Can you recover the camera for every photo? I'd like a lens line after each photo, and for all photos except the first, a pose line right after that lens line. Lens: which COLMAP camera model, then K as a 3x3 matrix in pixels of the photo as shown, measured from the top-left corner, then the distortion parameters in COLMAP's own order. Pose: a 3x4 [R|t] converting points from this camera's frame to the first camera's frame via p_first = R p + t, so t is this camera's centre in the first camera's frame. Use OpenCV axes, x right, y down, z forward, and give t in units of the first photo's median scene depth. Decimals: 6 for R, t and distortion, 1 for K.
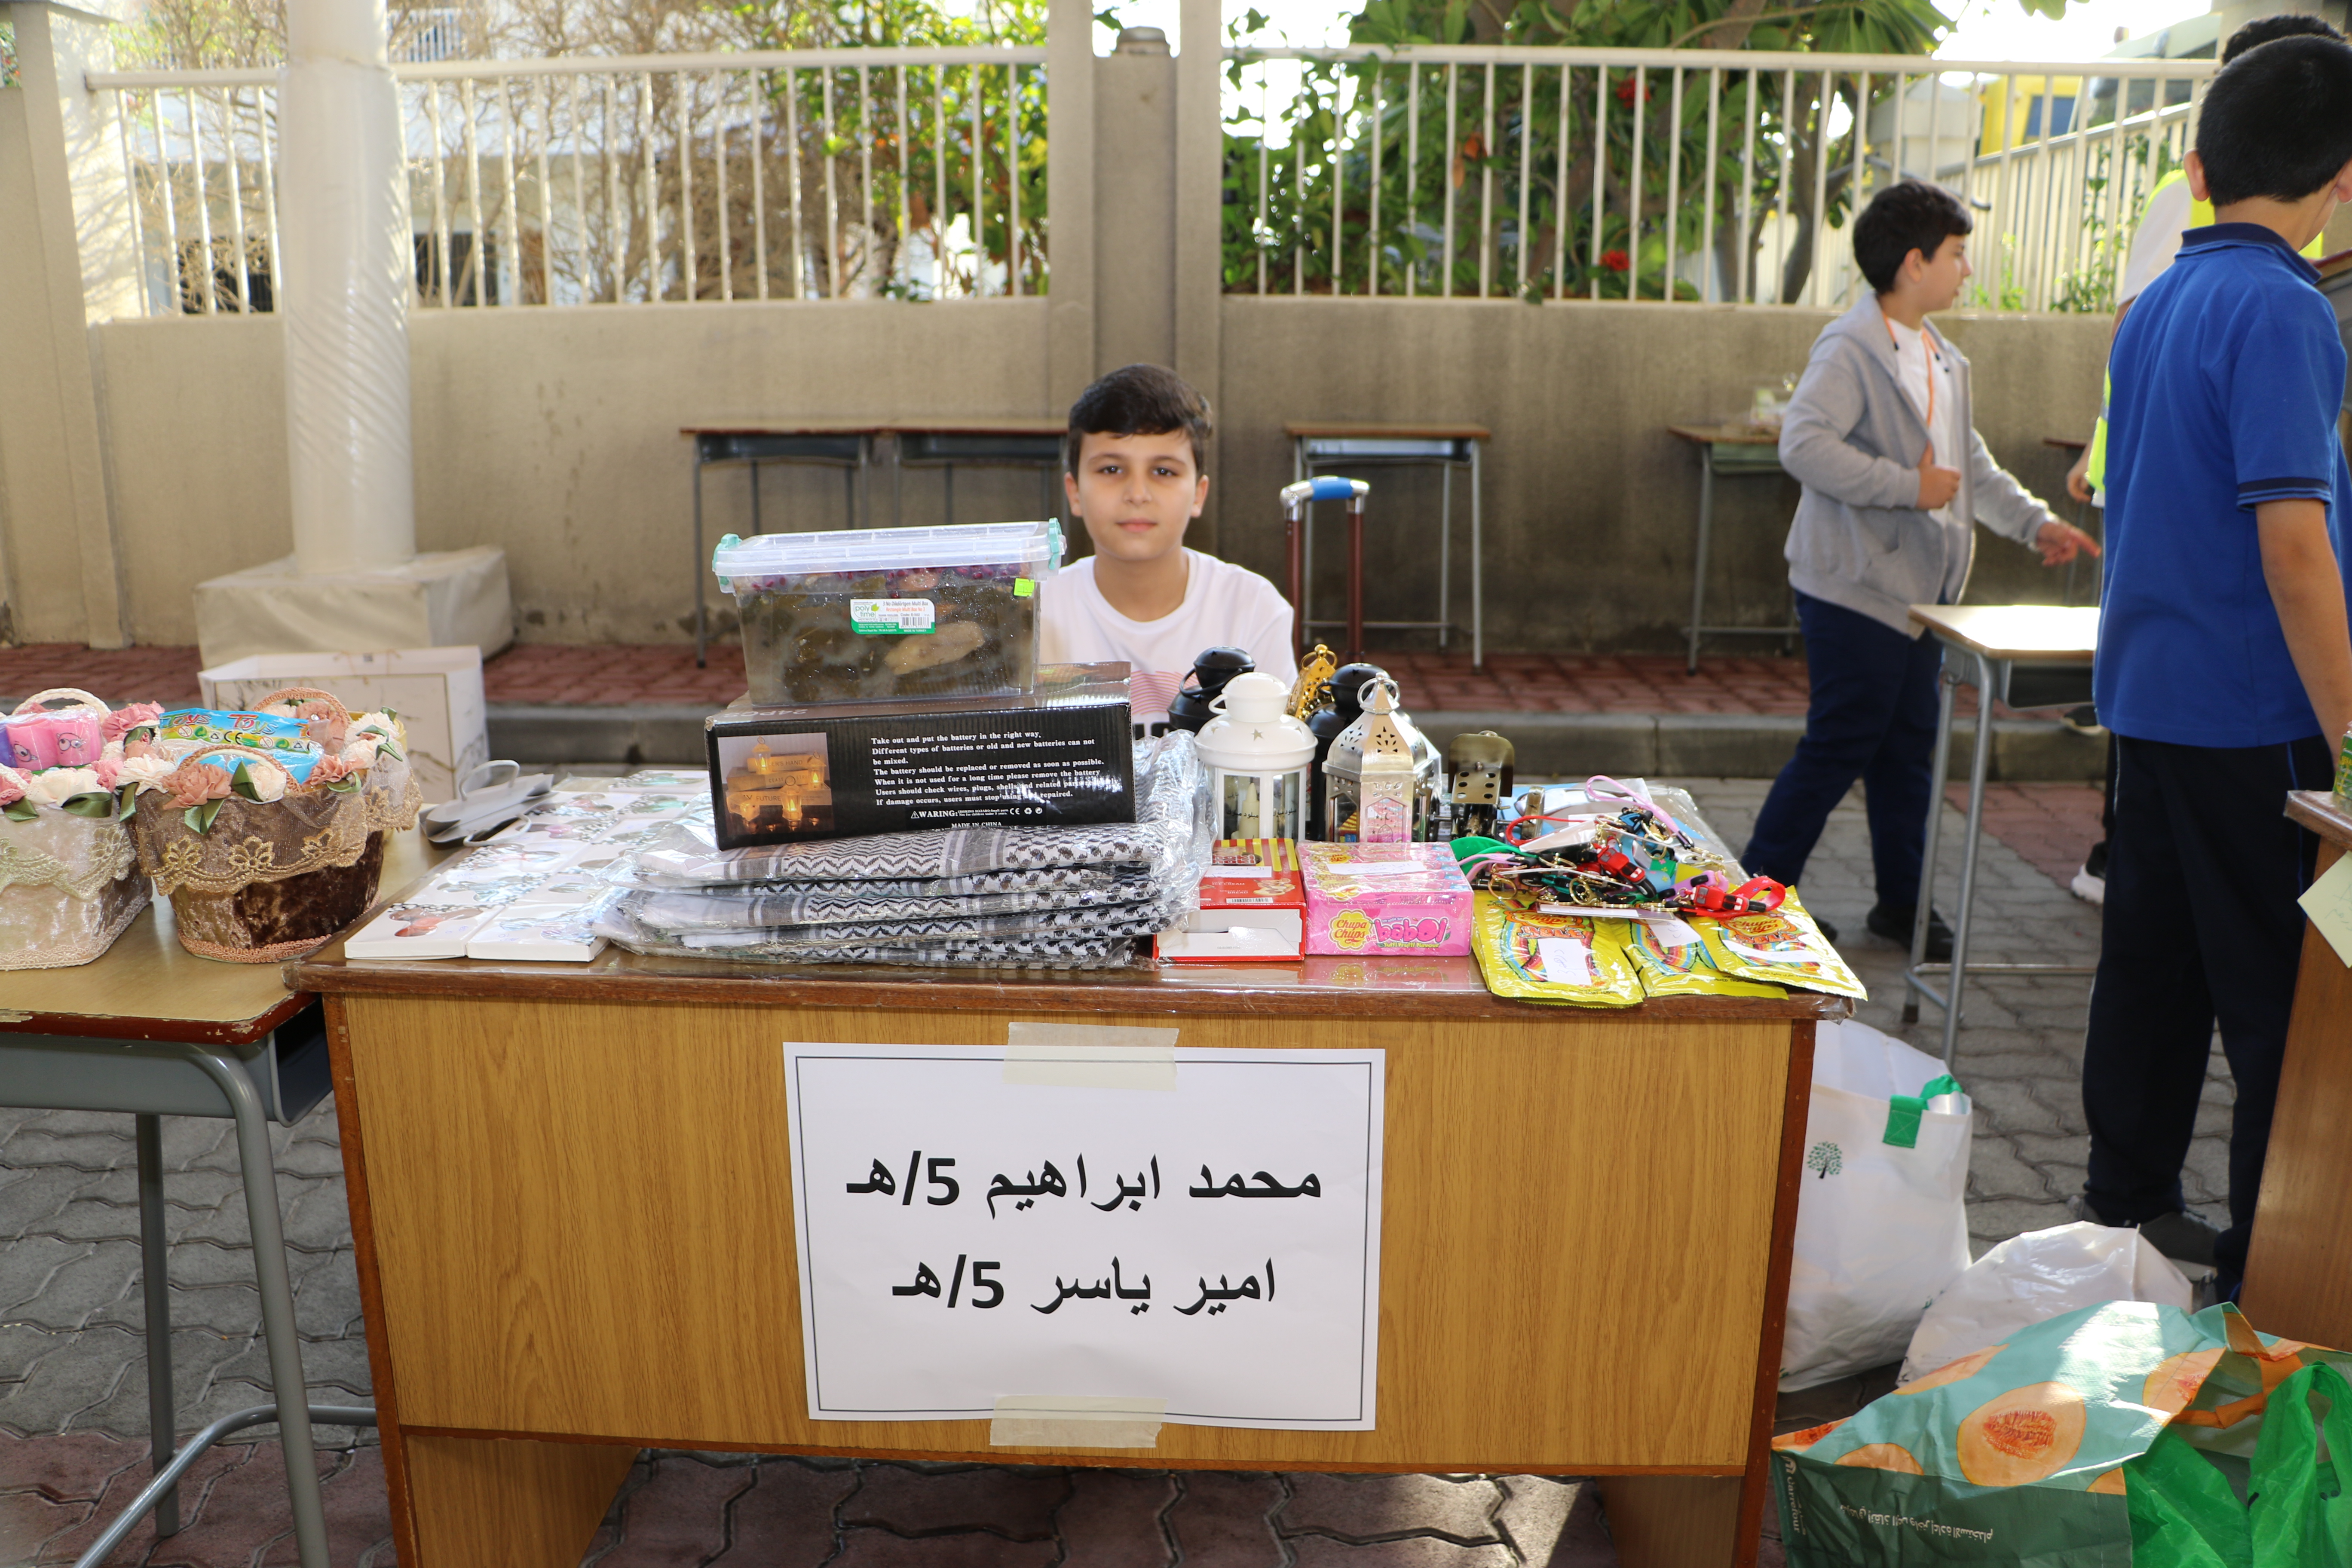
lens RADIAL K [[2004.6, 0, 1173.2], [0, 2004.6, 788.9], [0, 0, 1]] dist [-0.089250, 0.046936]
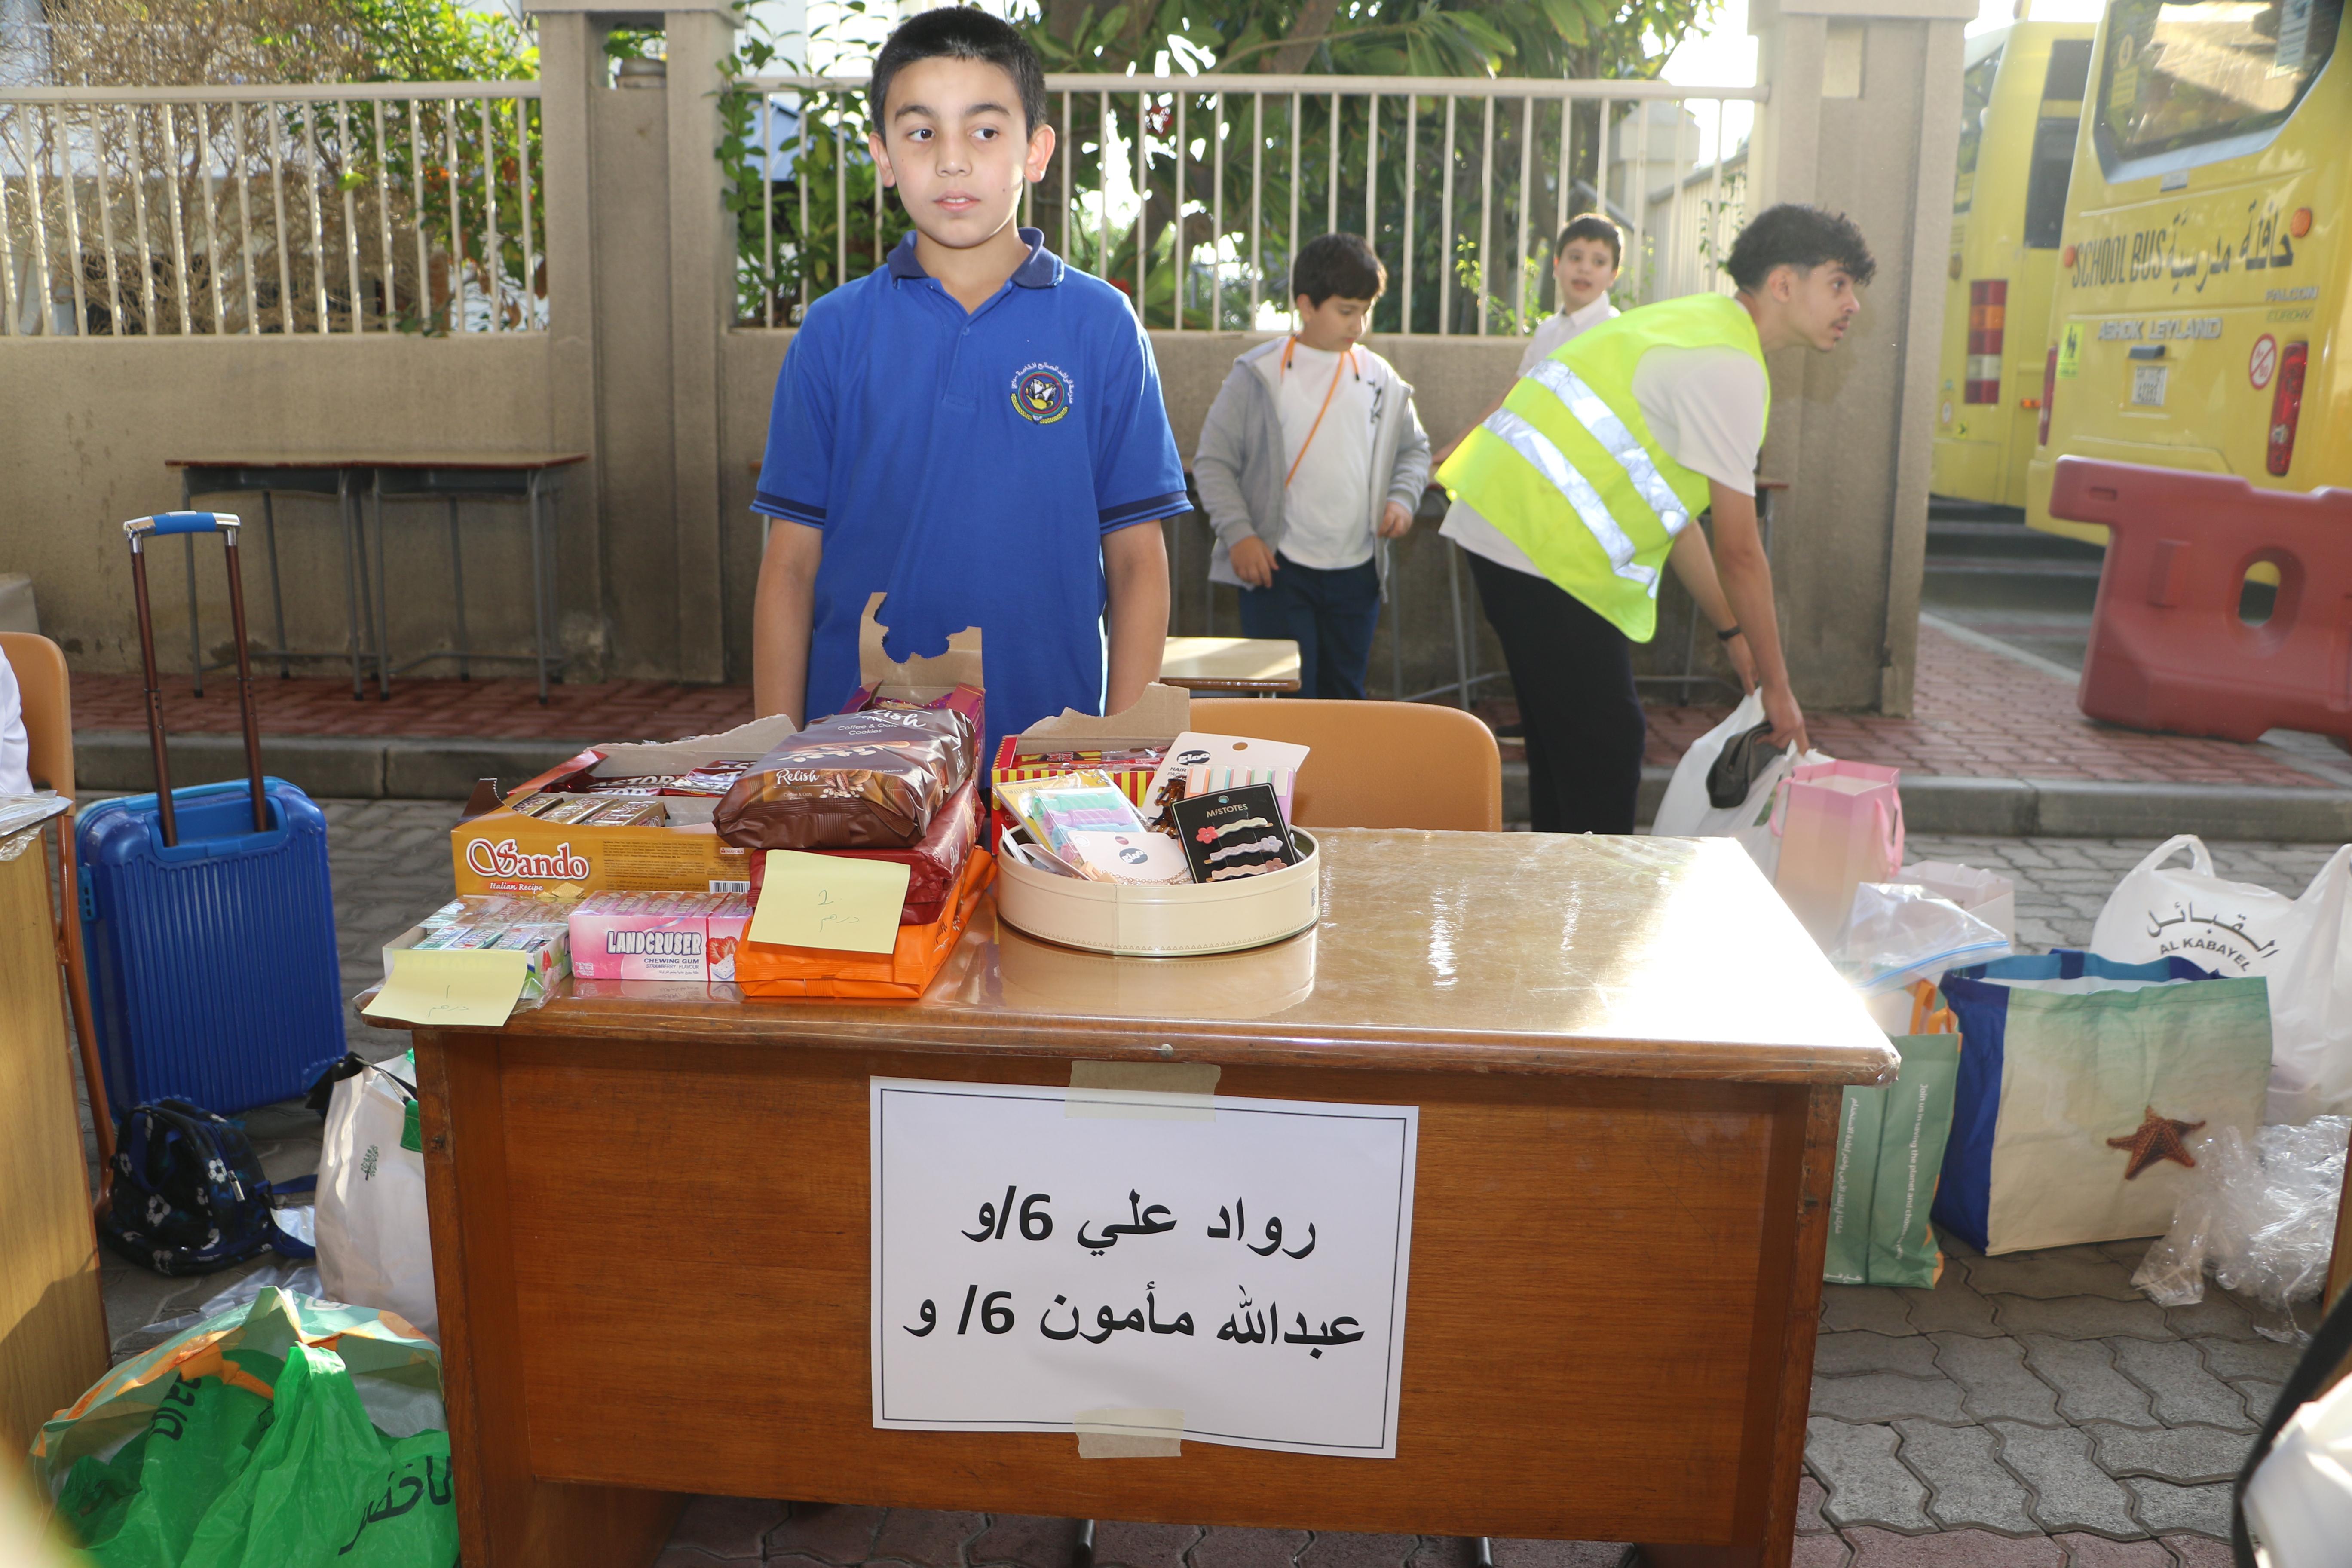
lens RADIAL K [[1983.3, 0, 1176.0], [0, 1983.3, 790.5], [0, 0, 1]] dist [-0.013928, 0.033145]
pose [[0.999011, 0.006485, -0.043991, 0.290255], [-0.007225, 0.999835, -0.016685, 0.000985], [0.043875, 0.016986, 0.998893, 0.013030]]
